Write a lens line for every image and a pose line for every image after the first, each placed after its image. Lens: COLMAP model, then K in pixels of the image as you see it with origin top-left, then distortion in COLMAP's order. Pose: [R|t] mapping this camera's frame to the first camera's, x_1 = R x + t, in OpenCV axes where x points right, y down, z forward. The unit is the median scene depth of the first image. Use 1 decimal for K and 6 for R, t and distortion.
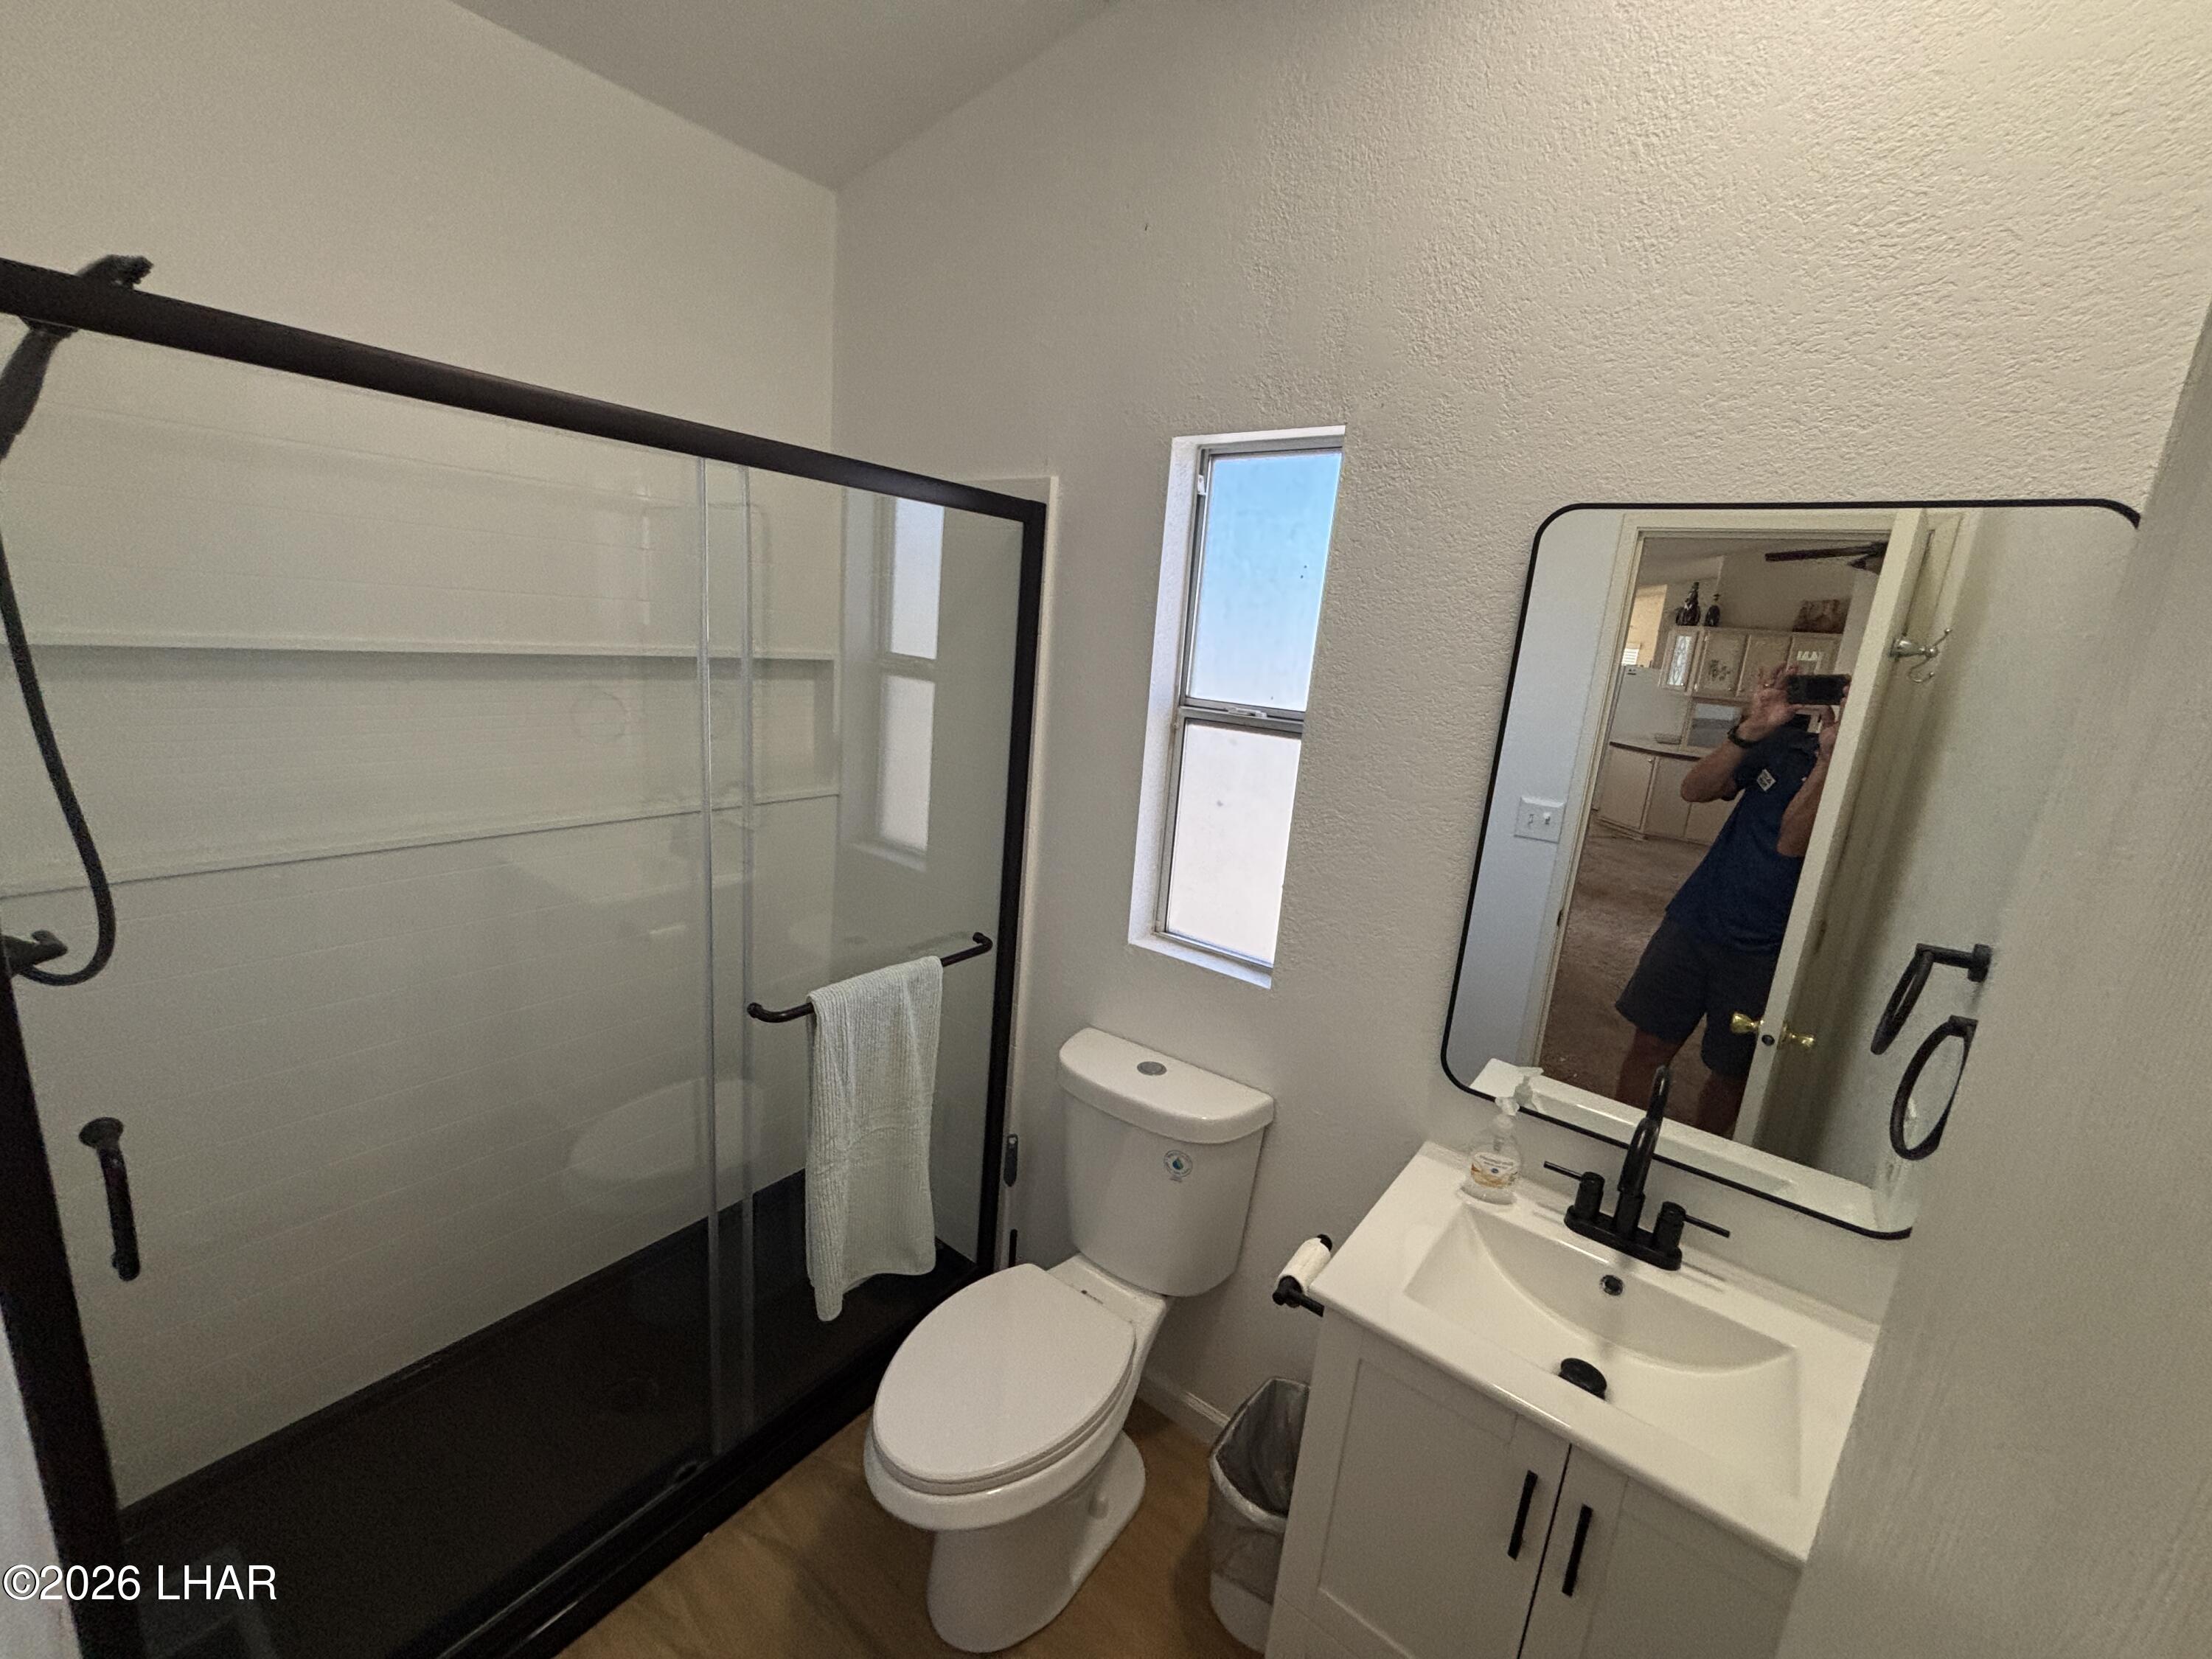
lens RADIAL K [[884.6, 0, 1096.7], [0, 884.6, 824.7], [0, 0, 1]] dist [0.000814, -0.000265]
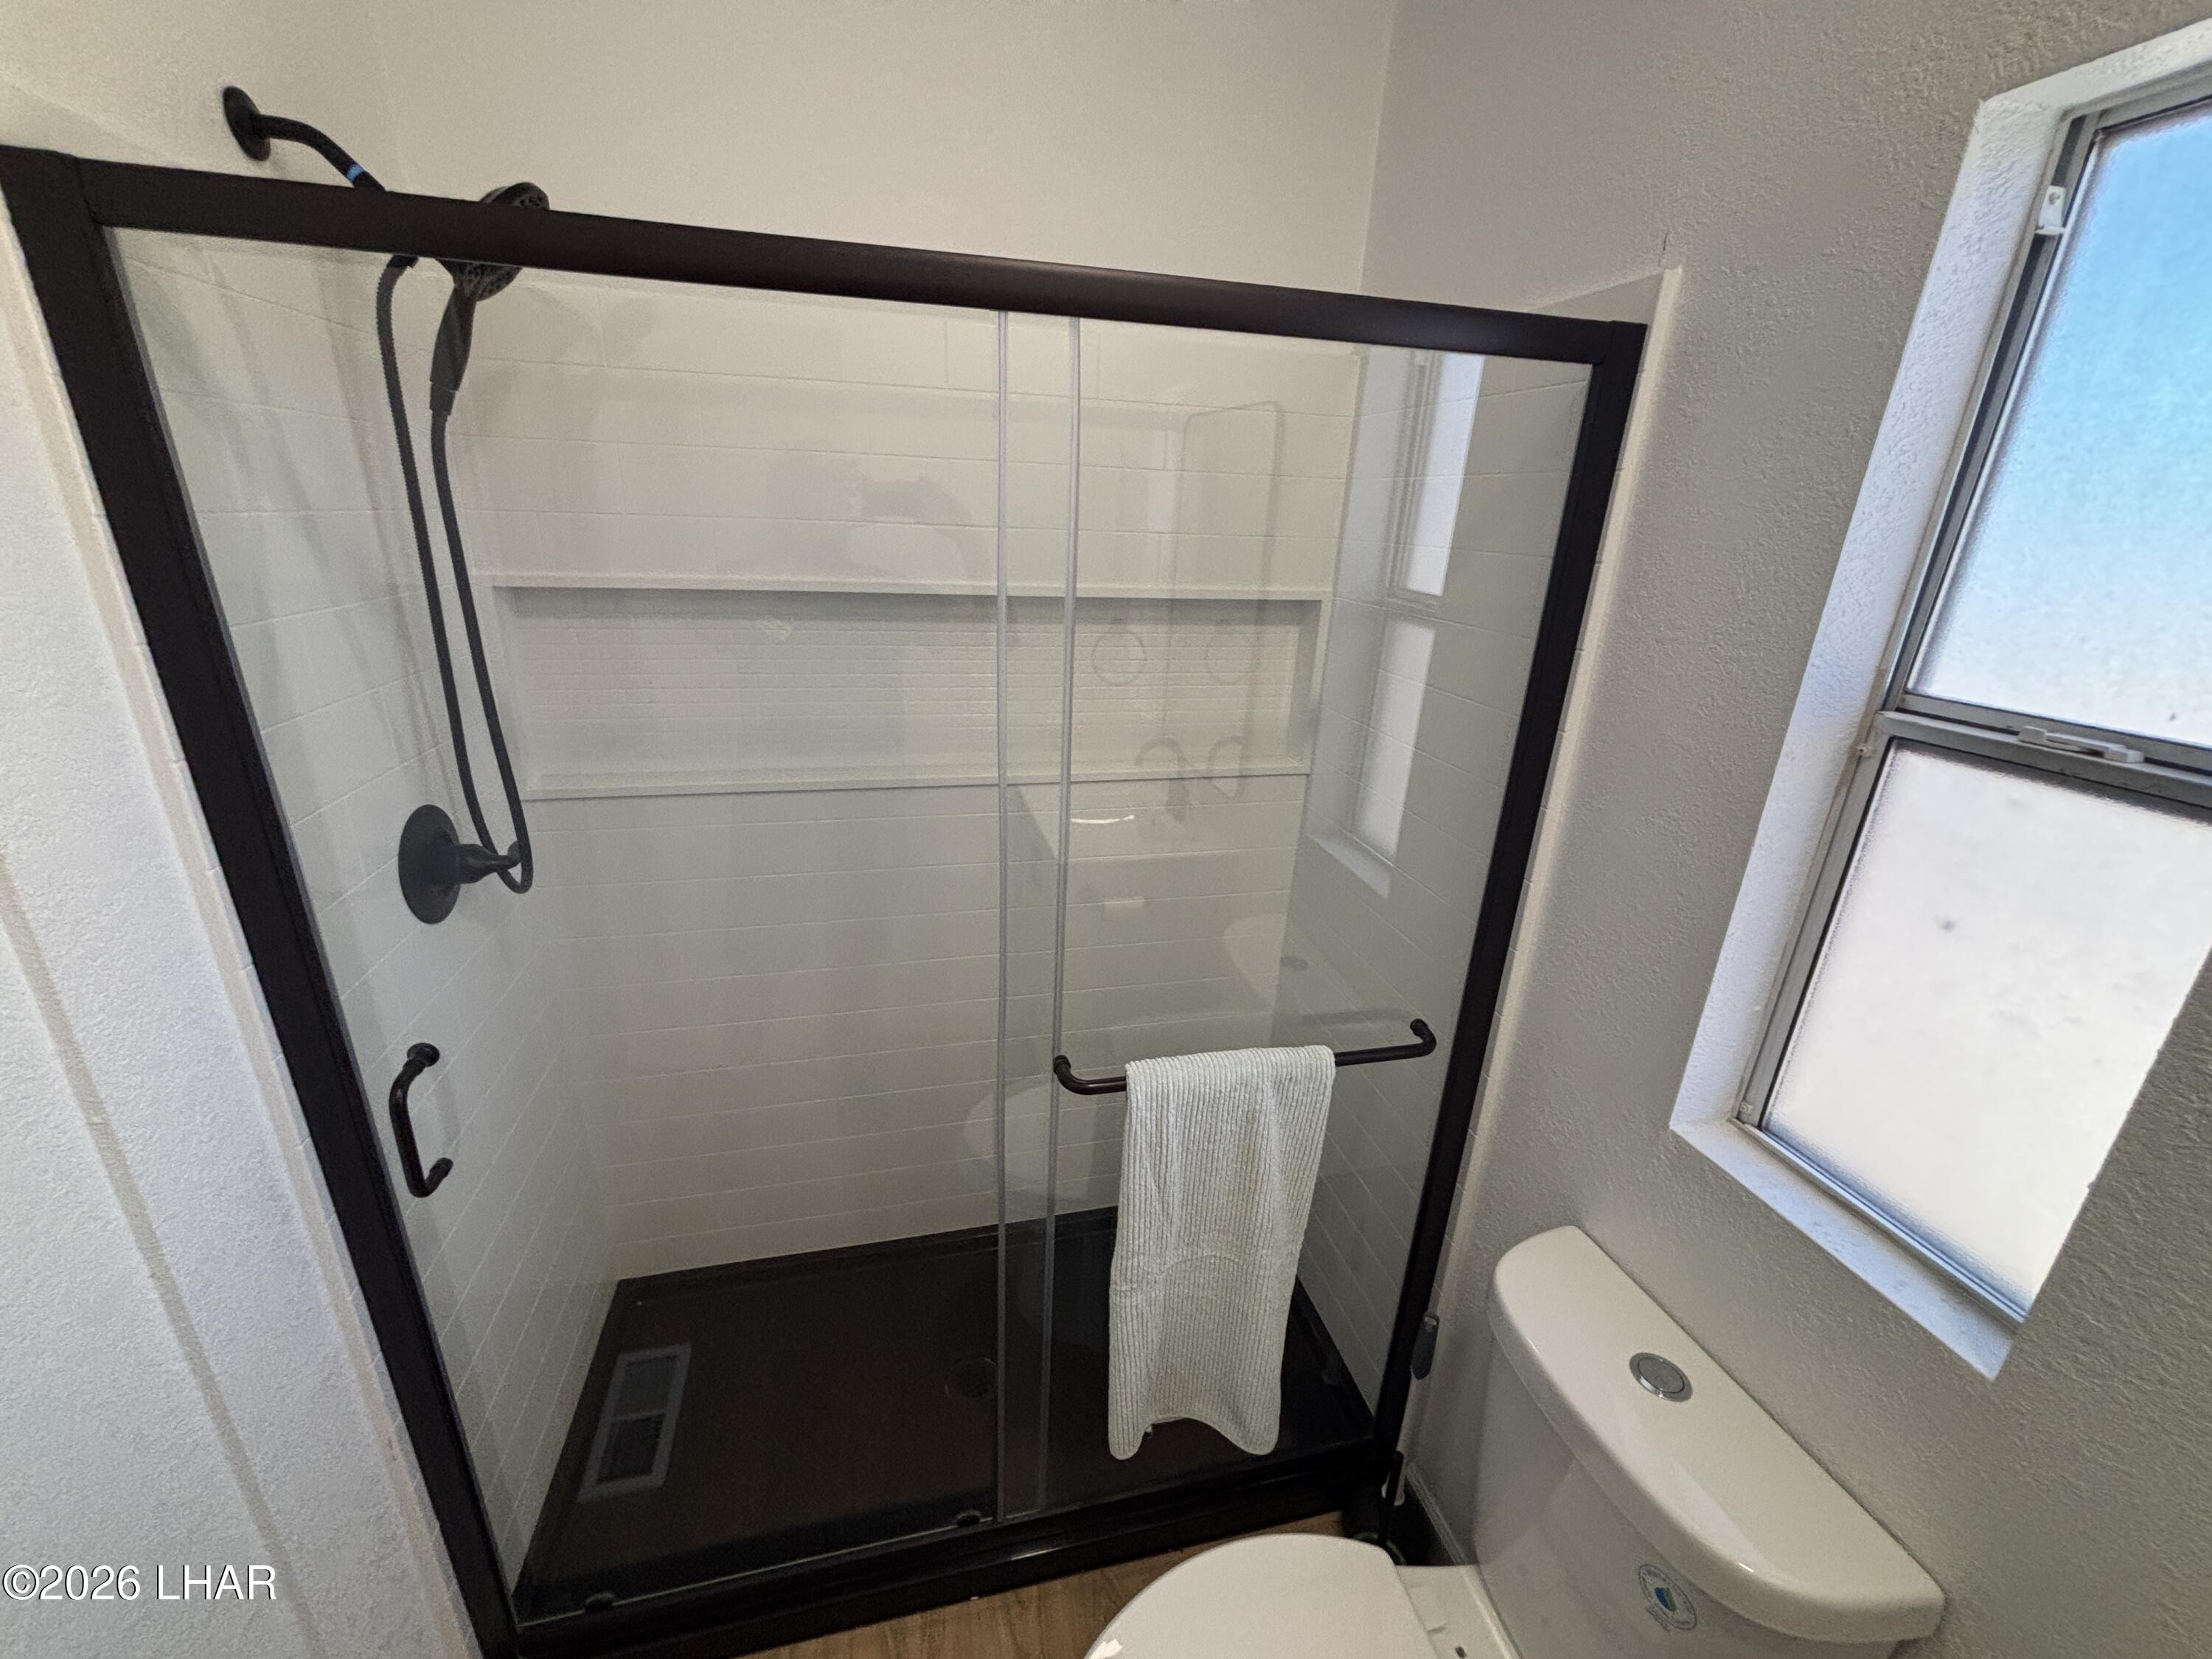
lens RADIAL K [[884.6, 0, 1109.3], [0, 884.6, 823.7], [0, 0, 1]] dist [0.000814, -0.000265]
pose [[0.777295, 0.165212, -0.607057, 0.069579], [-0.118652, 0.986085, 0.116440, -0.079748], [0.617847, -0.018480, 0.786082, 0.354641]]
